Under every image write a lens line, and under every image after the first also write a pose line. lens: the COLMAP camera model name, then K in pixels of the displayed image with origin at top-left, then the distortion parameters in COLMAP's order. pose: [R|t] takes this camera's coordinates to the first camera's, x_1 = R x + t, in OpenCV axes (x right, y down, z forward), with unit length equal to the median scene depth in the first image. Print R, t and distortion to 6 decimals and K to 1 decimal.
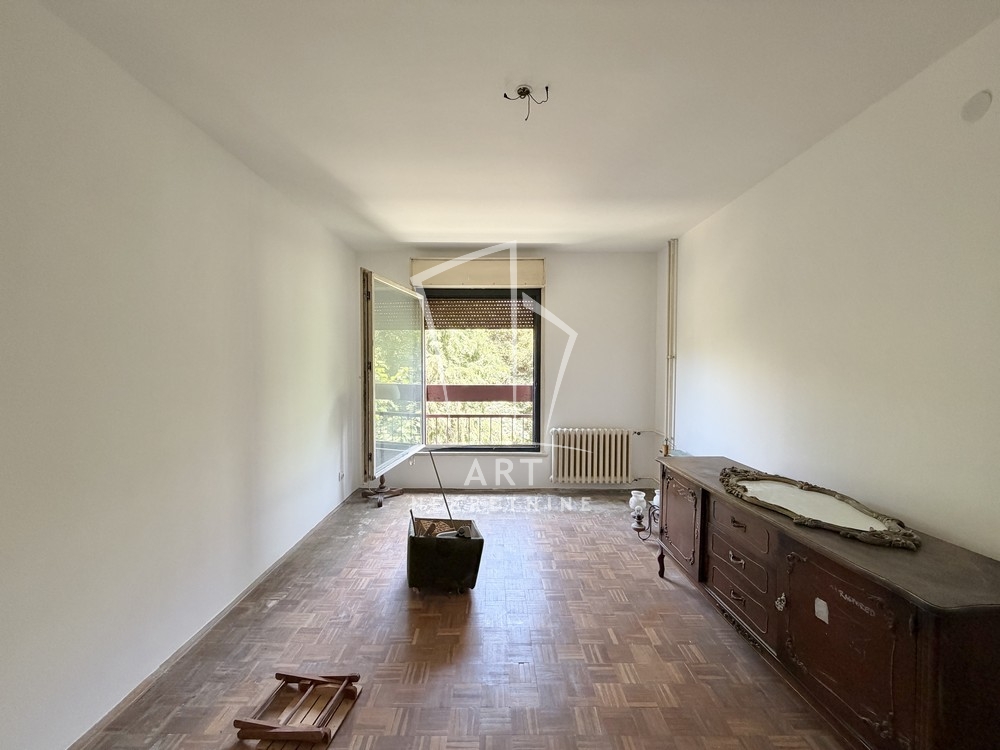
lens RADIAL K [[397.9, 0, 495.5], [0, 397.9, 377.8], [0, 0, 1]] dist [-0.005073, 0.000623]
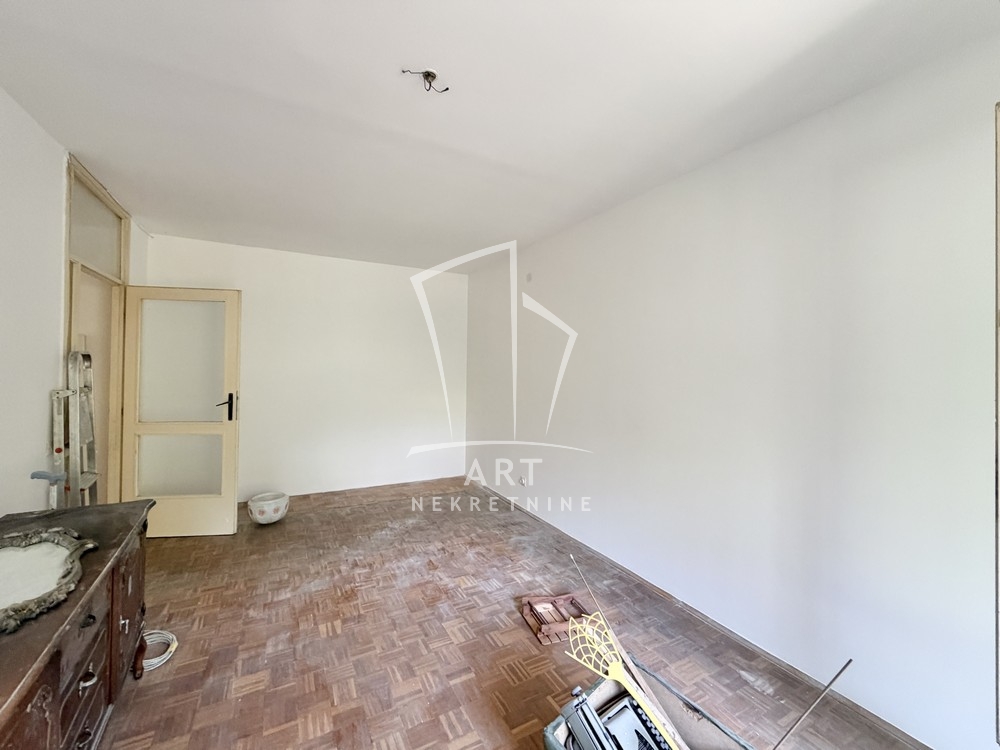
lens RADIAL K [[397.9, 0, 489.4], [0, 397.9, 371.4], [0, 0, 1]] dist [-0.005073, 0.000623]
pose [[-0.887805, -0.012207, -0.460057, 0.162556], [-0.034786, 0.998568, 0.040634, -0.033266], [0.458902, 0.052079, -0.886959, 0.870576]]
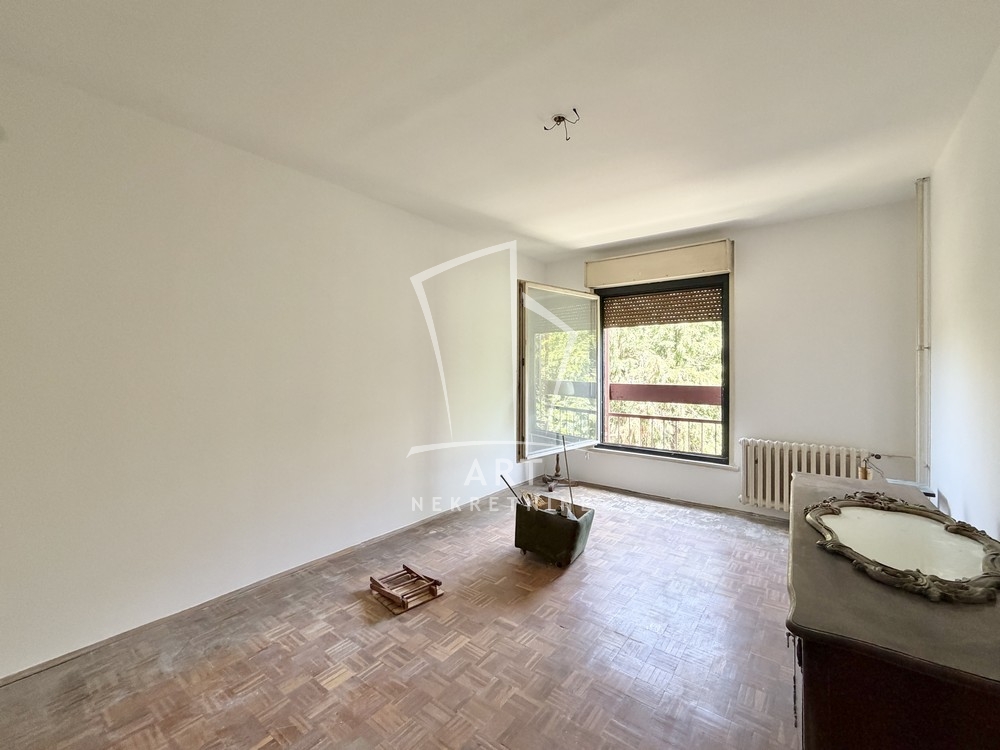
lens RADIAL K [[424.8, 0, 495.2], [0, 424.8, 367.5], [0, 0, 1]] dist [-0.007605, 0.000789]
pose [[0.784637, -0.000986, -0.619955, 0.317040], [-0.024149, 0.999191, -0.032153, 0.022952], [0.619485, 0.040200, 0.783978, -0.027713]]
